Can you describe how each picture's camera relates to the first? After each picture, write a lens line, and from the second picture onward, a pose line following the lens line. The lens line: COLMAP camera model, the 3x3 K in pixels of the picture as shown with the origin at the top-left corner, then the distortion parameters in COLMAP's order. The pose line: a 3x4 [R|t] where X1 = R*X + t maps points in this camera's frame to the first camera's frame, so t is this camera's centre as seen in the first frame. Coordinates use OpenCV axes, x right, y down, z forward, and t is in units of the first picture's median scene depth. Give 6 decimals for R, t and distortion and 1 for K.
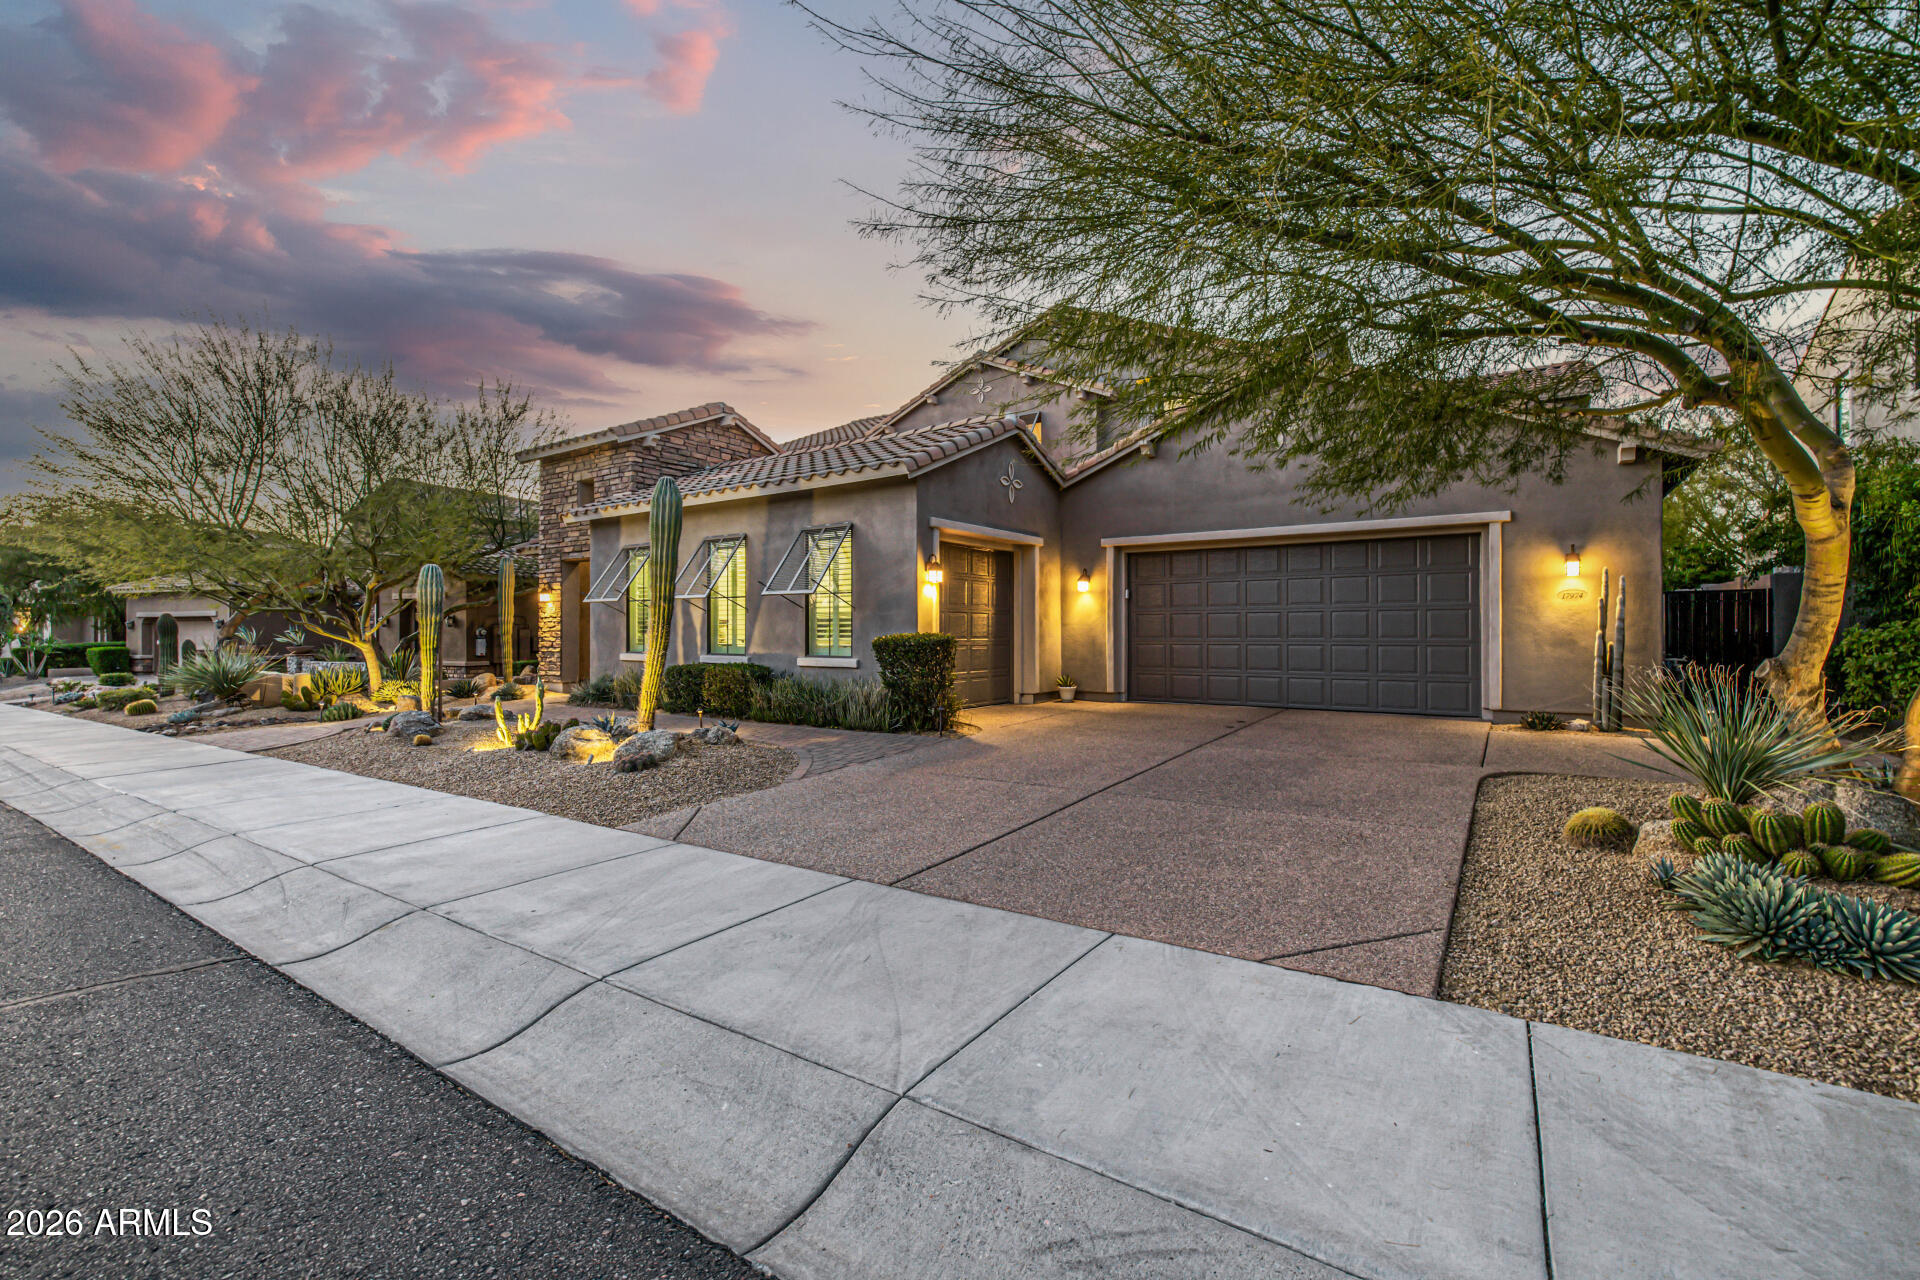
lens RADIAL K [[812.8, 0, 960.0], [0, 812.8, 640.0], [0, 0, 1]] dist [-0.001229, 0.000207]
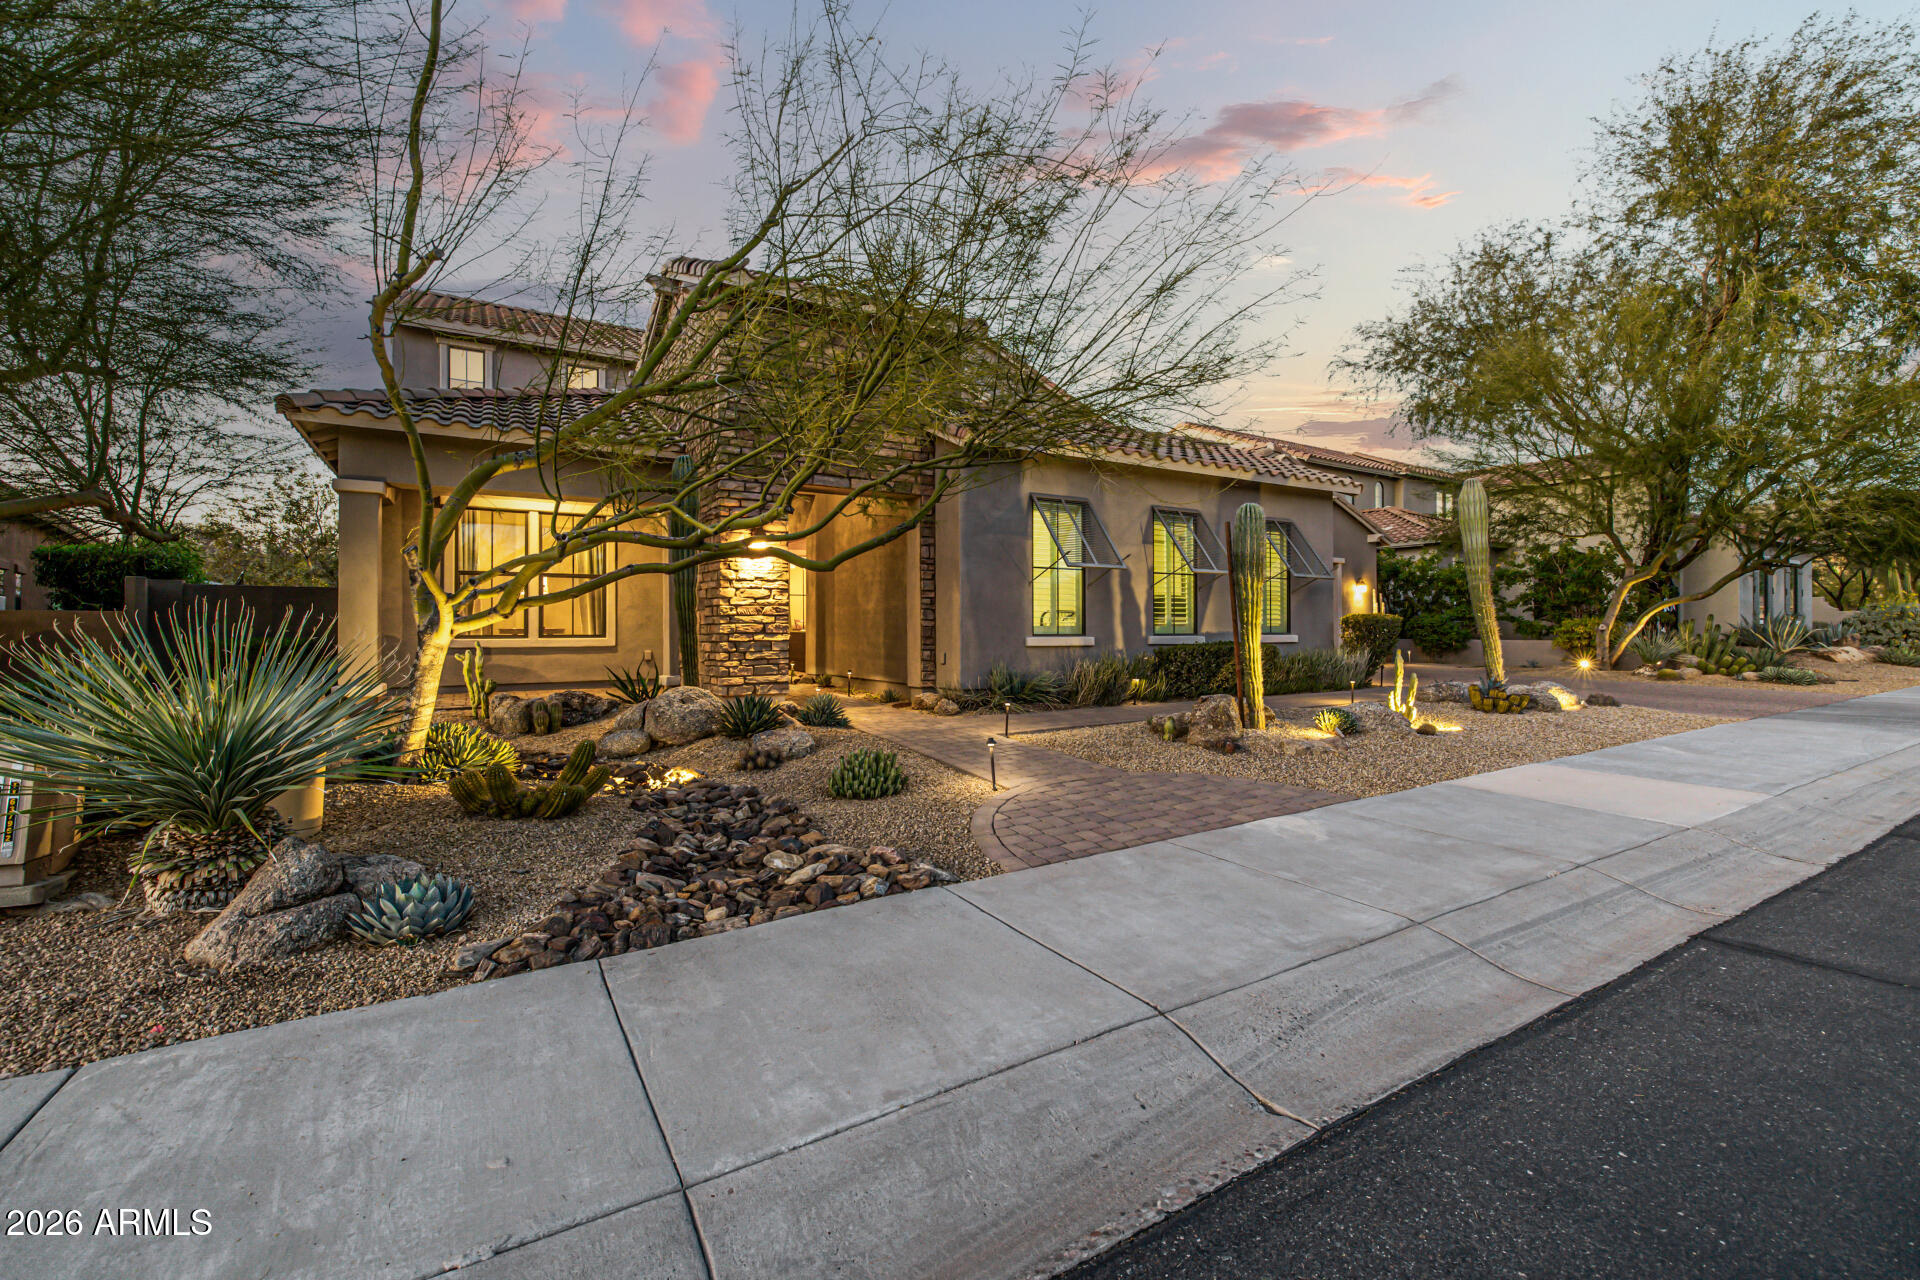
lens RADIAL K [[812.8, 0, 960.0], [0, 812.8, 640.0], [0, 0, 1]] dist [-0.001229, 0.000207]
pose [[0.422143, -0.016827, 0.906373, -1.189382], [-0.000333, 0.999825, 0.018717, 0.005516], [-0.906529, -0.008203, 0.422063, 0.793721]]
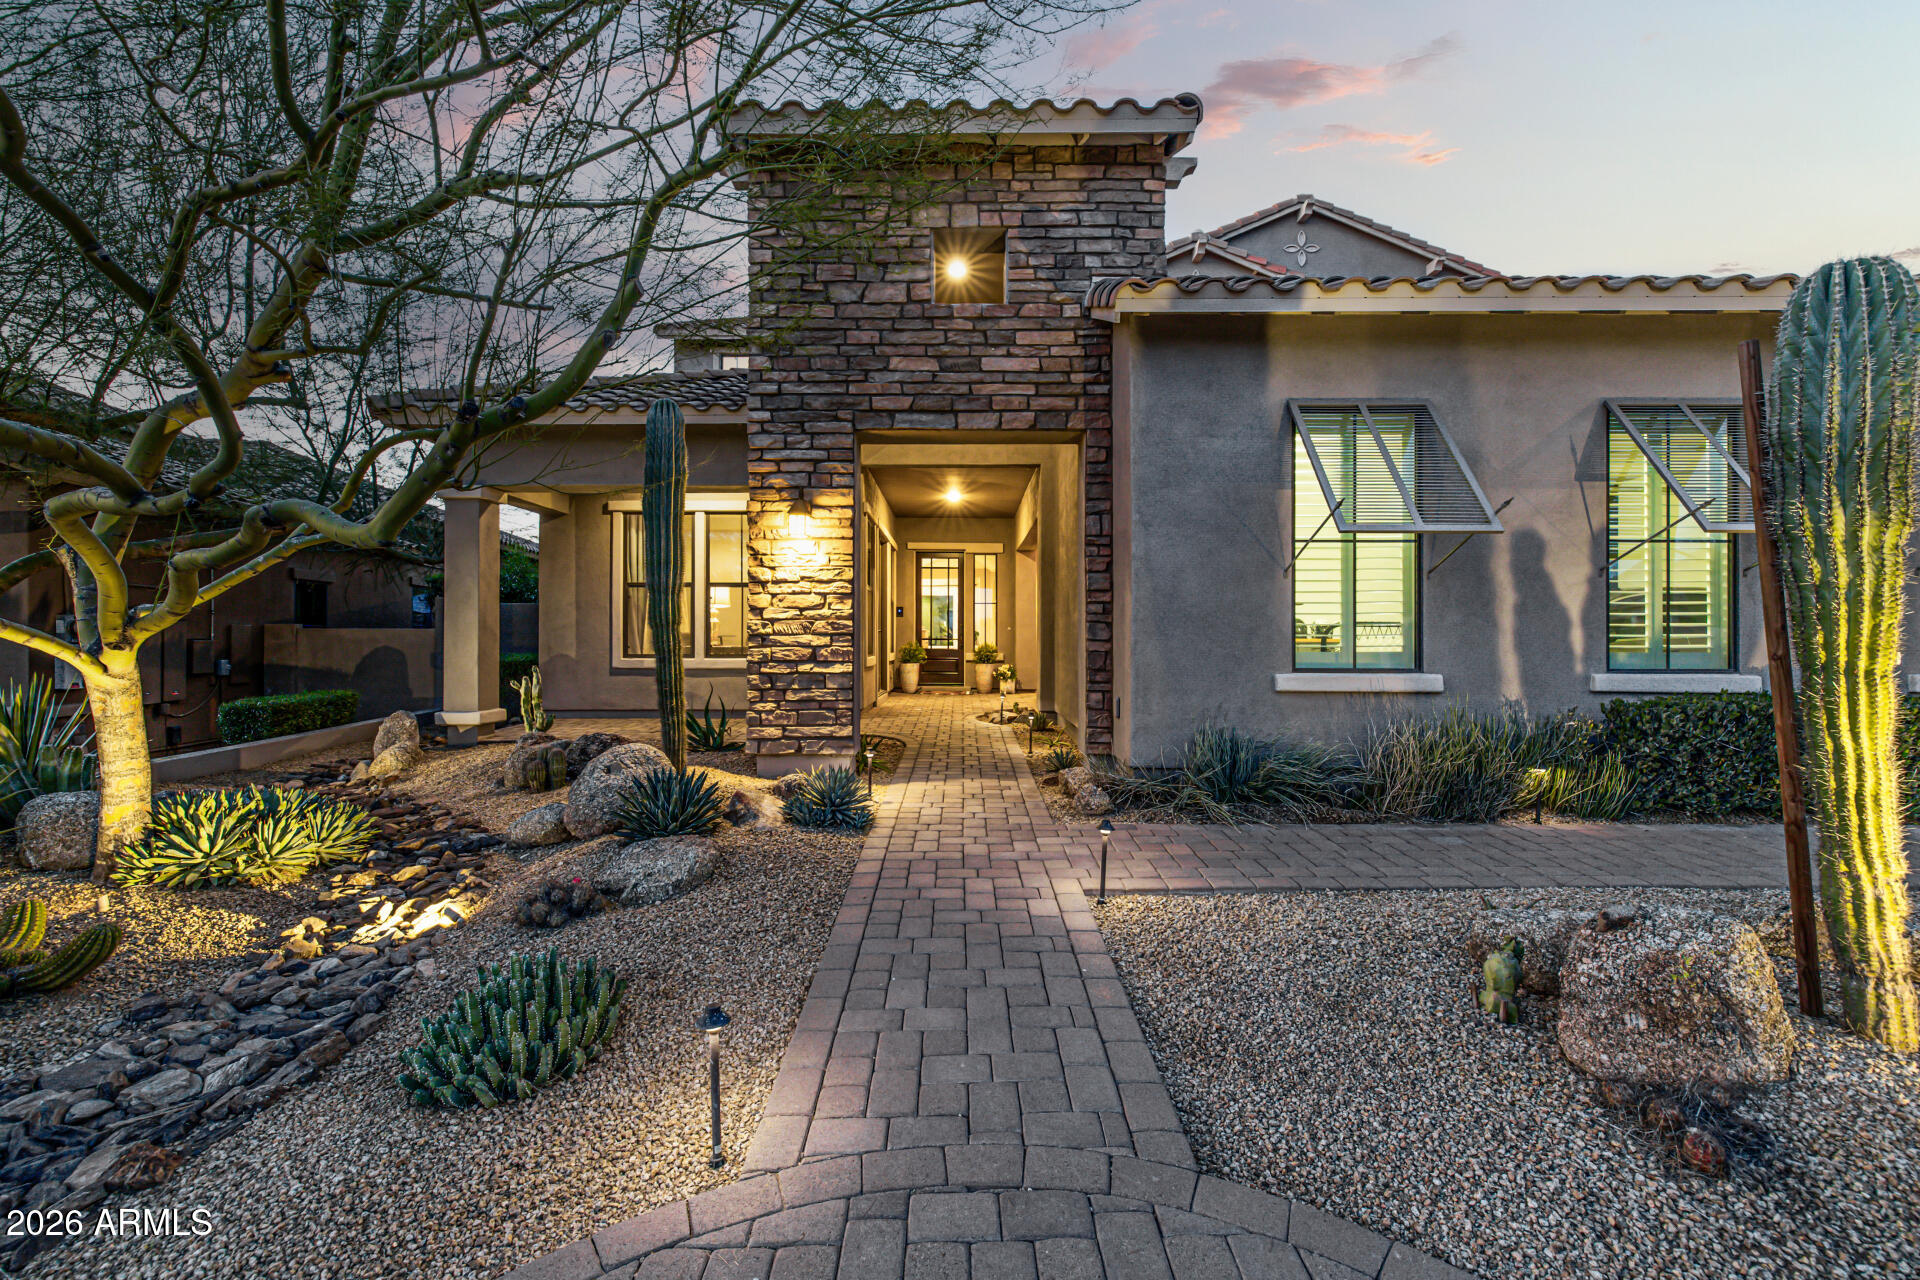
lens RADIAL K [[812.8, 0, 960.0], [0, 812.8, 640.0], [0, 0, 1]] dist [-0.001229, 0.000207]
pose [[0.830277, -0.005226, 0.557327, -0.812428], [0.000065, 0.999957, 0.009280, -0.003689], [-0.557351, -0.007669, 0.830241, 0.813638]]
